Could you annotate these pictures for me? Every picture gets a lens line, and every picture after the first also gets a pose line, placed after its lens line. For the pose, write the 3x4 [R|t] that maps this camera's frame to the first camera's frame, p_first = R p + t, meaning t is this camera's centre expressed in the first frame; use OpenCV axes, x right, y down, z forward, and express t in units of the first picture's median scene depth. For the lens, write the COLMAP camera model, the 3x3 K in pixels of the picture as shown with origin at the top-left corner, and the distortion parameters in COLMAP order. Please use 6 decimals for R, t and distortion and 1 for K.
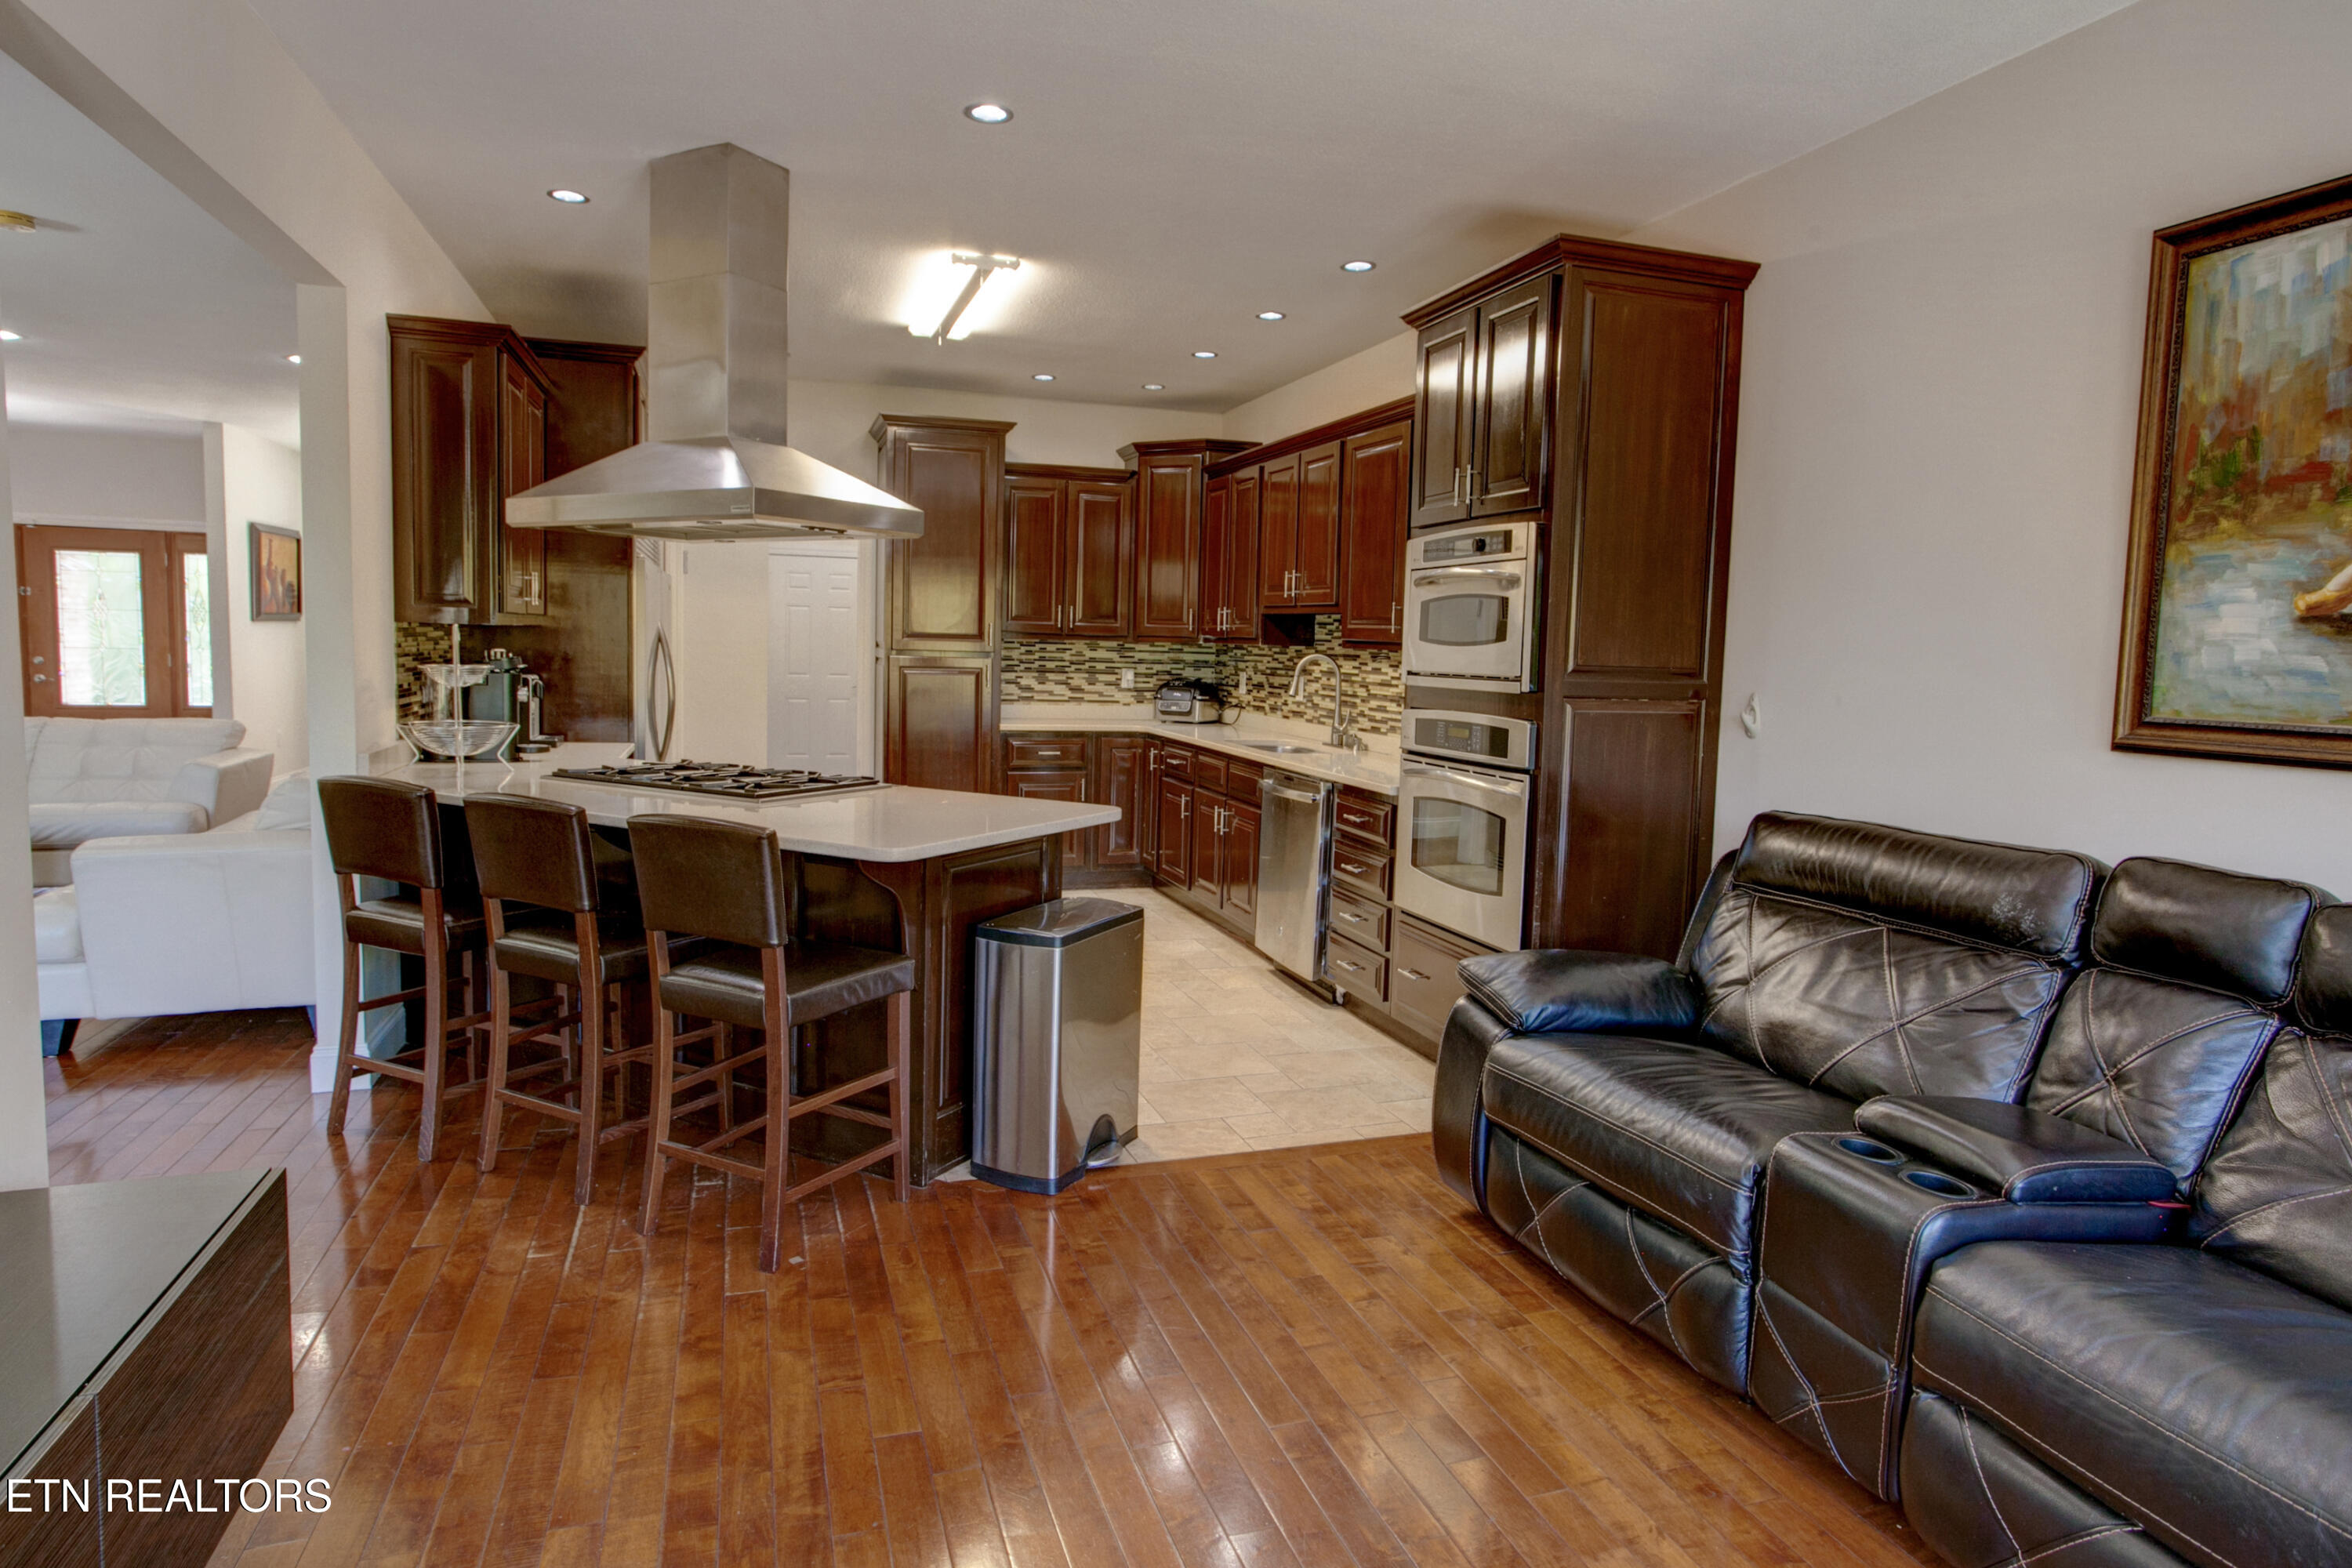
lens RADIAL K [[1362.1, 0, 1176.6], [0, 1362.1, 775.2], [0, 0, 1]] dist [-0.006385, 0.001855]
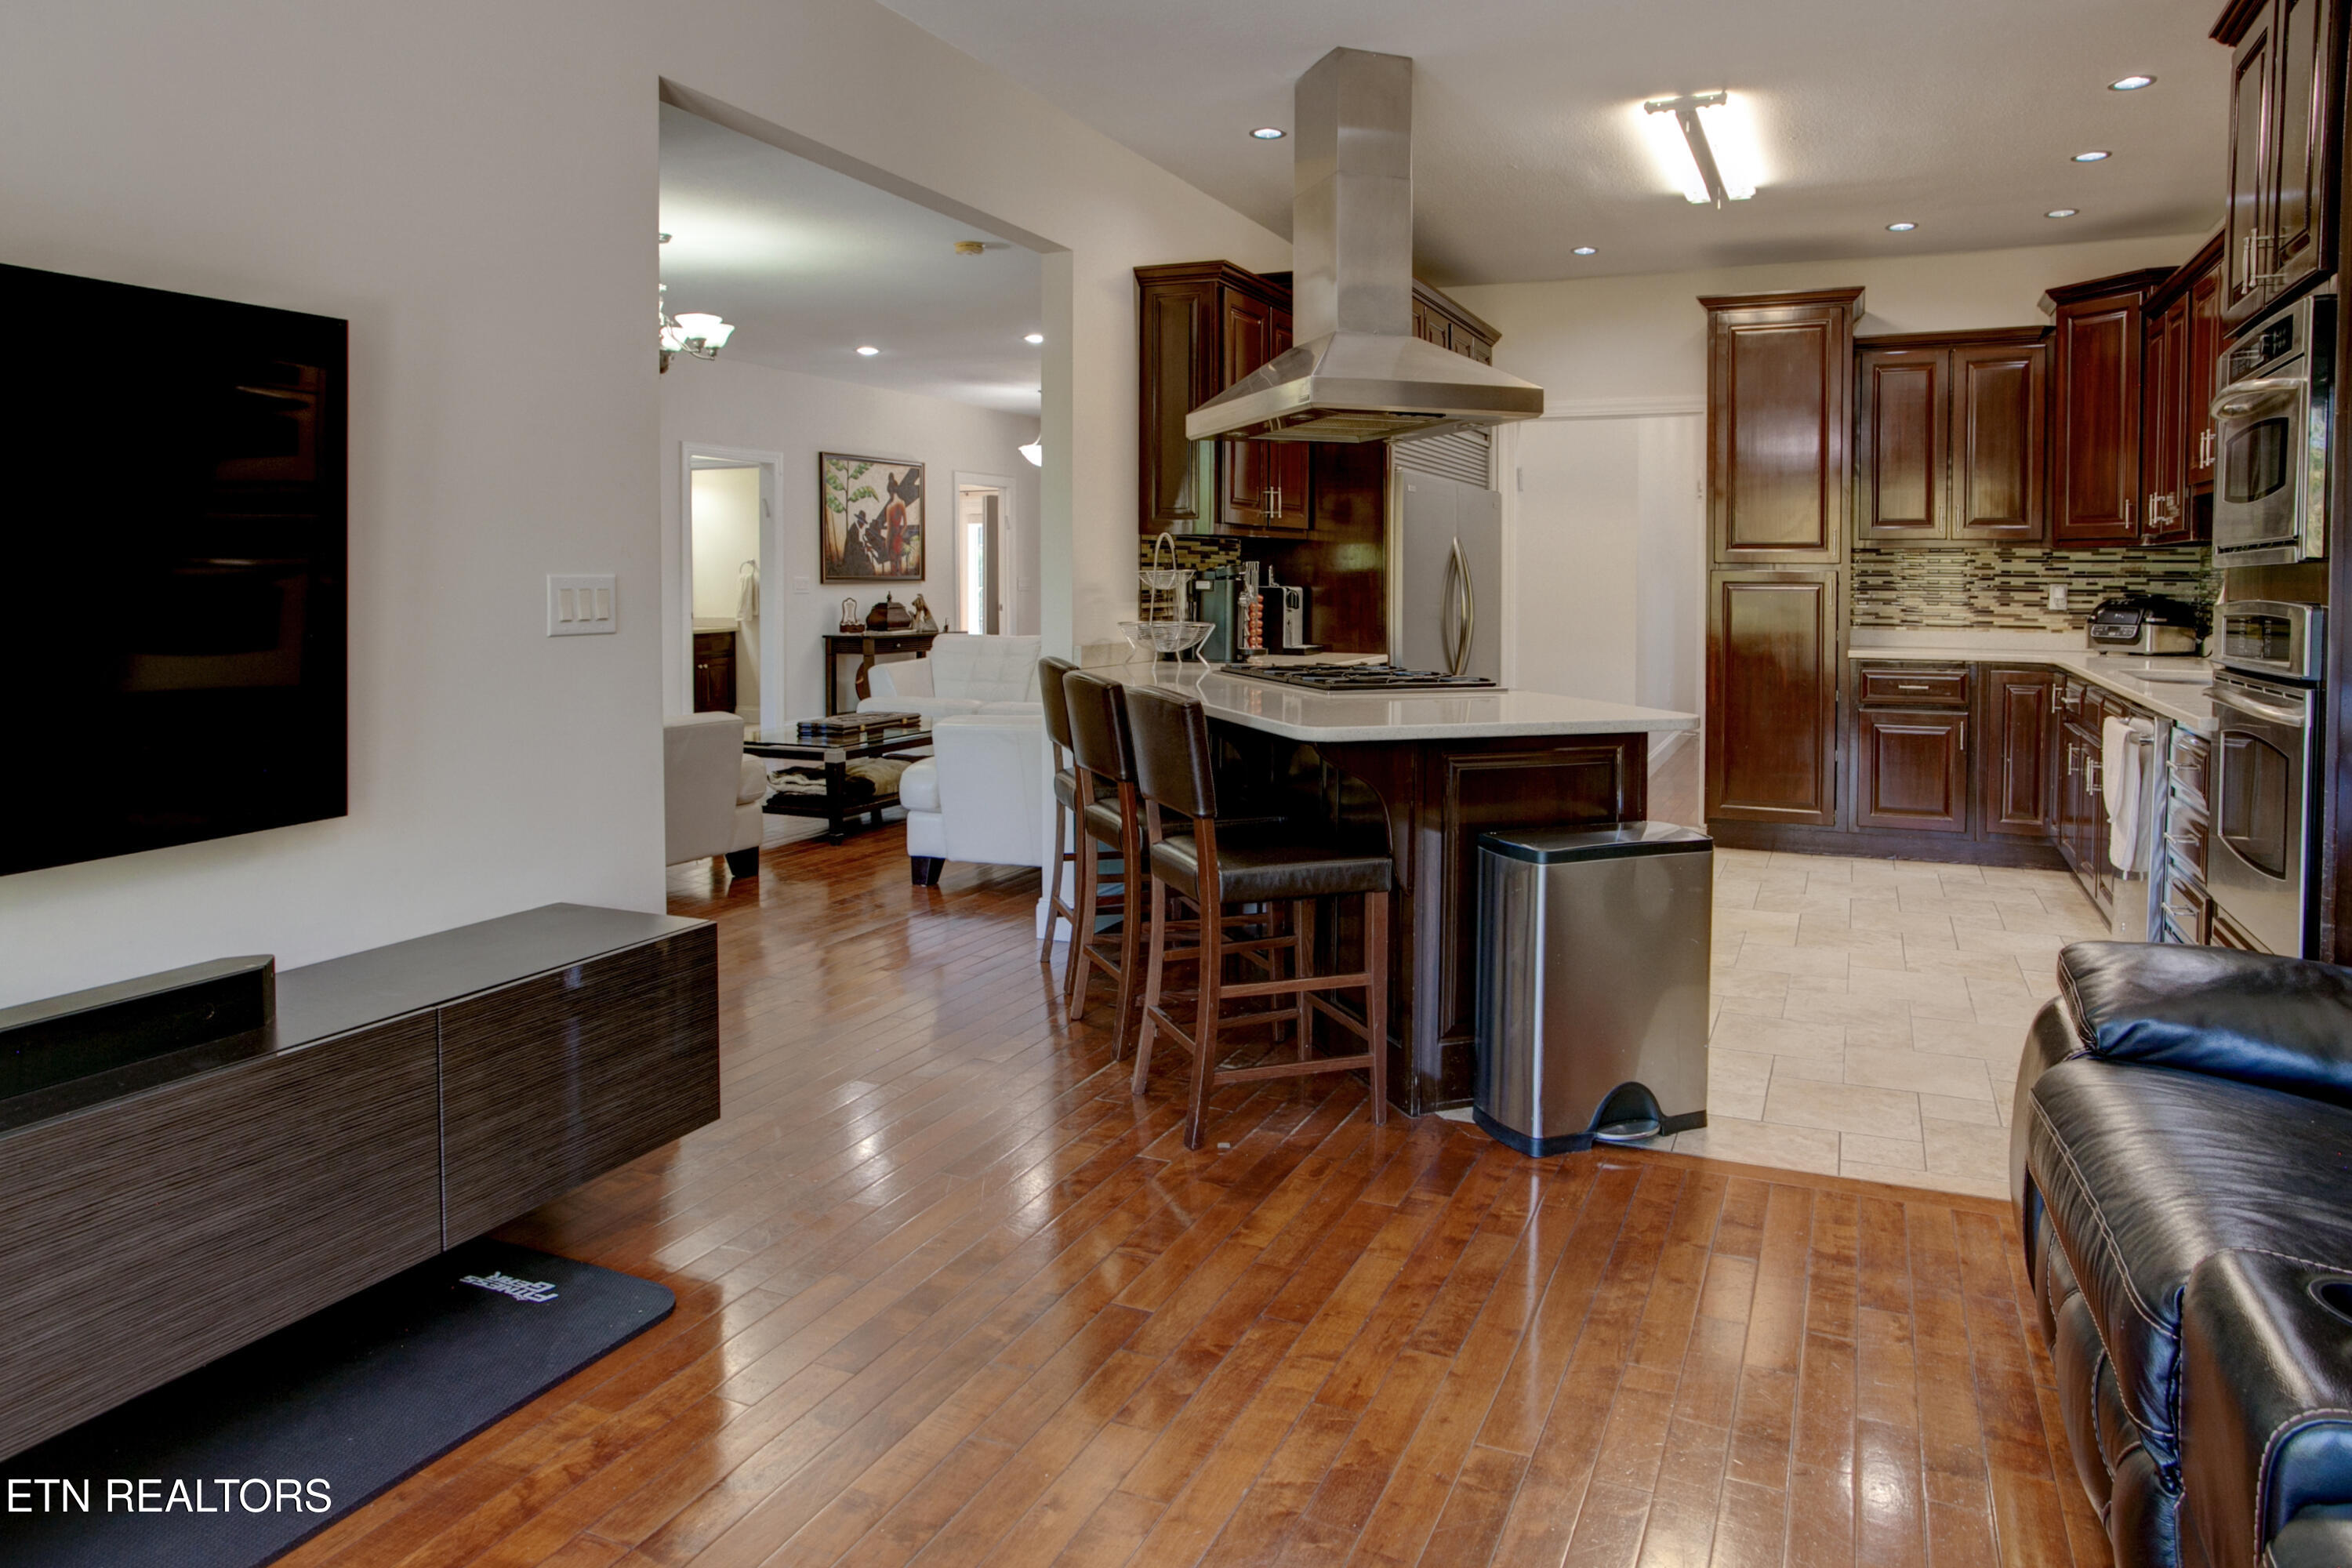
lens RADIAL K [[1492.8, 0, 1210.0], [0, 1492.8, 638.1], [0, 0, 1]] dist [0.006431, 0.000131]
pose [[0.754267, 0.005147, -0.656548, 0.263547], [-0.049926, 0.997524, -0.049536, 0.028998], [0.654667, 0.070143, 0.752656, 0.100089]]
